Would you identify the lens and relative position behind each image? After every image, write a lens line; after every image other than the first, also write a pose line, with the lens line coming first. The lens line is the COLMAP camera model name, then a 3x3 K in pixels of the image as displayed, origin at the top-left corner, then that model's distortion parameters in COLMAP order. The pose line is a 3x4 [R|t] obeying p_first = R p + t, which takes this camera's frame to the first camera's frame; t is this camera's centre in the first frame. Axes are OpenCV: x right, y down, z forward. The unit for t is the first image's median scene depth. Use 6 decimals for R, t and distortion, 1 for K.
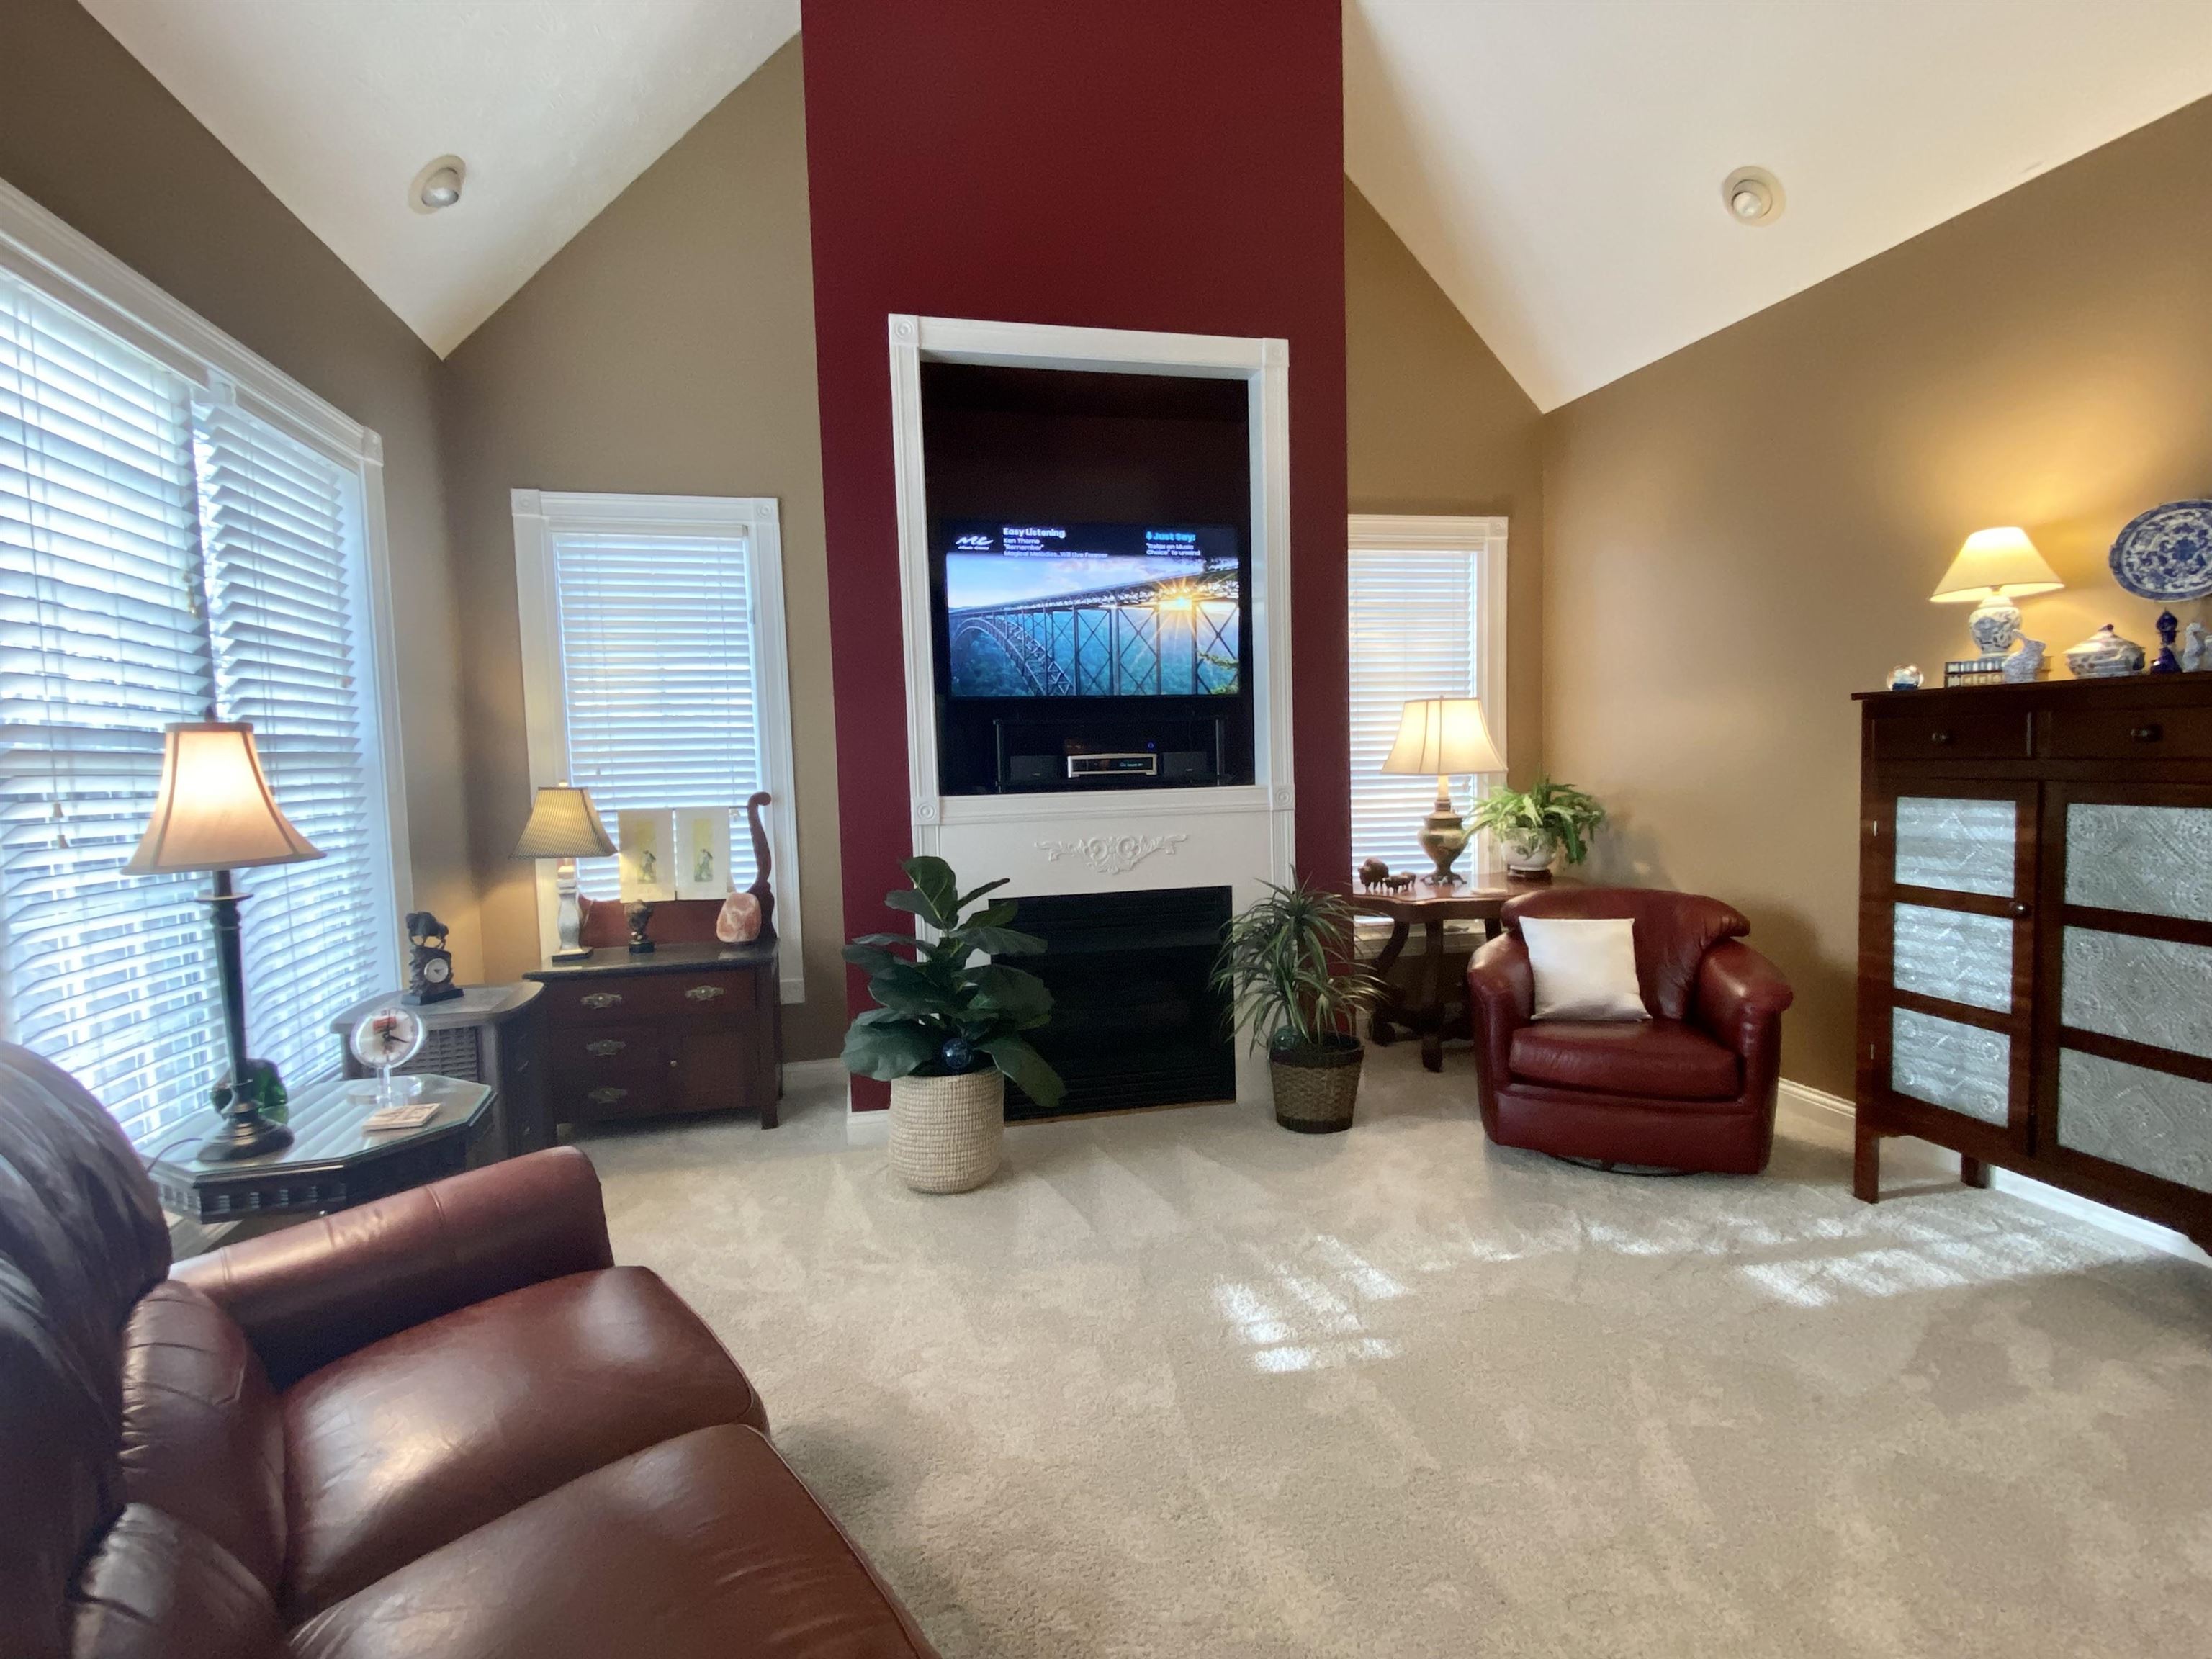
lens RADIAL K [[1166.8, 0, 1106.0], [0, 1166.8, 829.5], [0, 0, 1]] dist [0.090286, -0.000016]
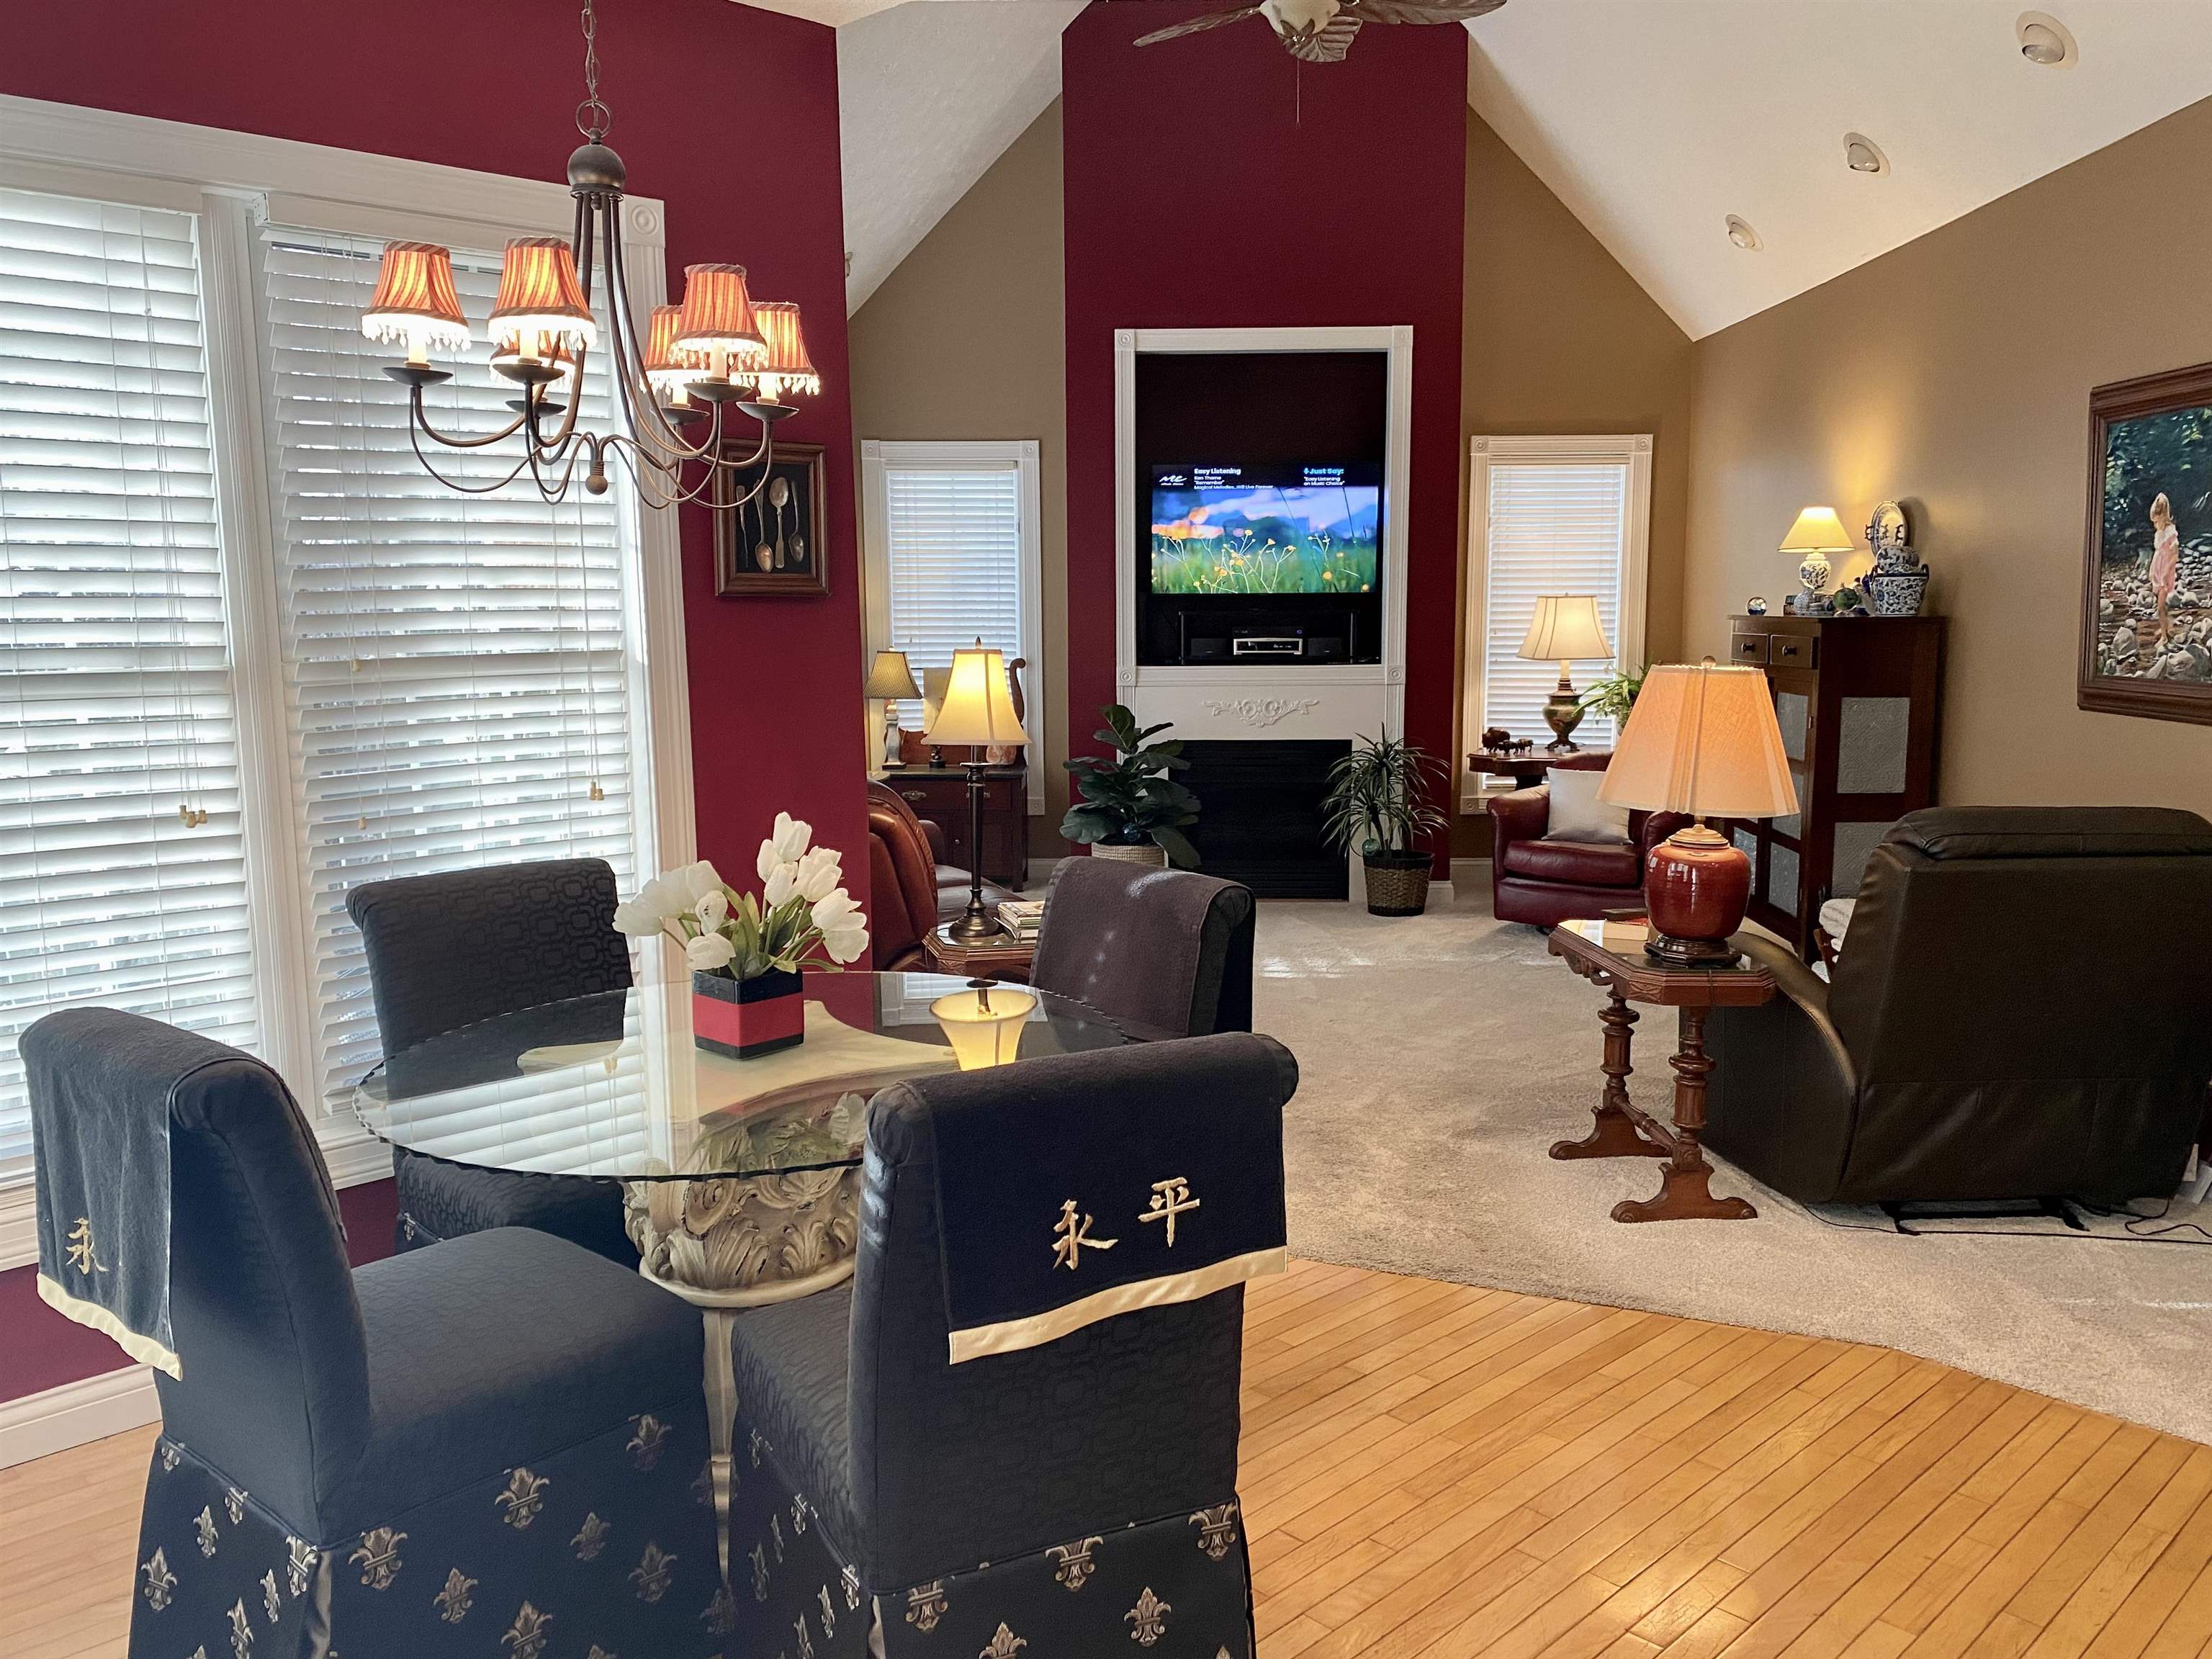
lens RADIAL K [[1671.9, 0, 1116.5], [0, 1671.9, 843.3], [0, 0, 1]] dist [0.127146, -0.188102]
pose [[0.971746, 0.056382, -0.229195, 0.287234], [-0.037952, 0.995739, 0.084046, 0.015189], [0.232957, -0.072973, 0.969745, -0.916904]]
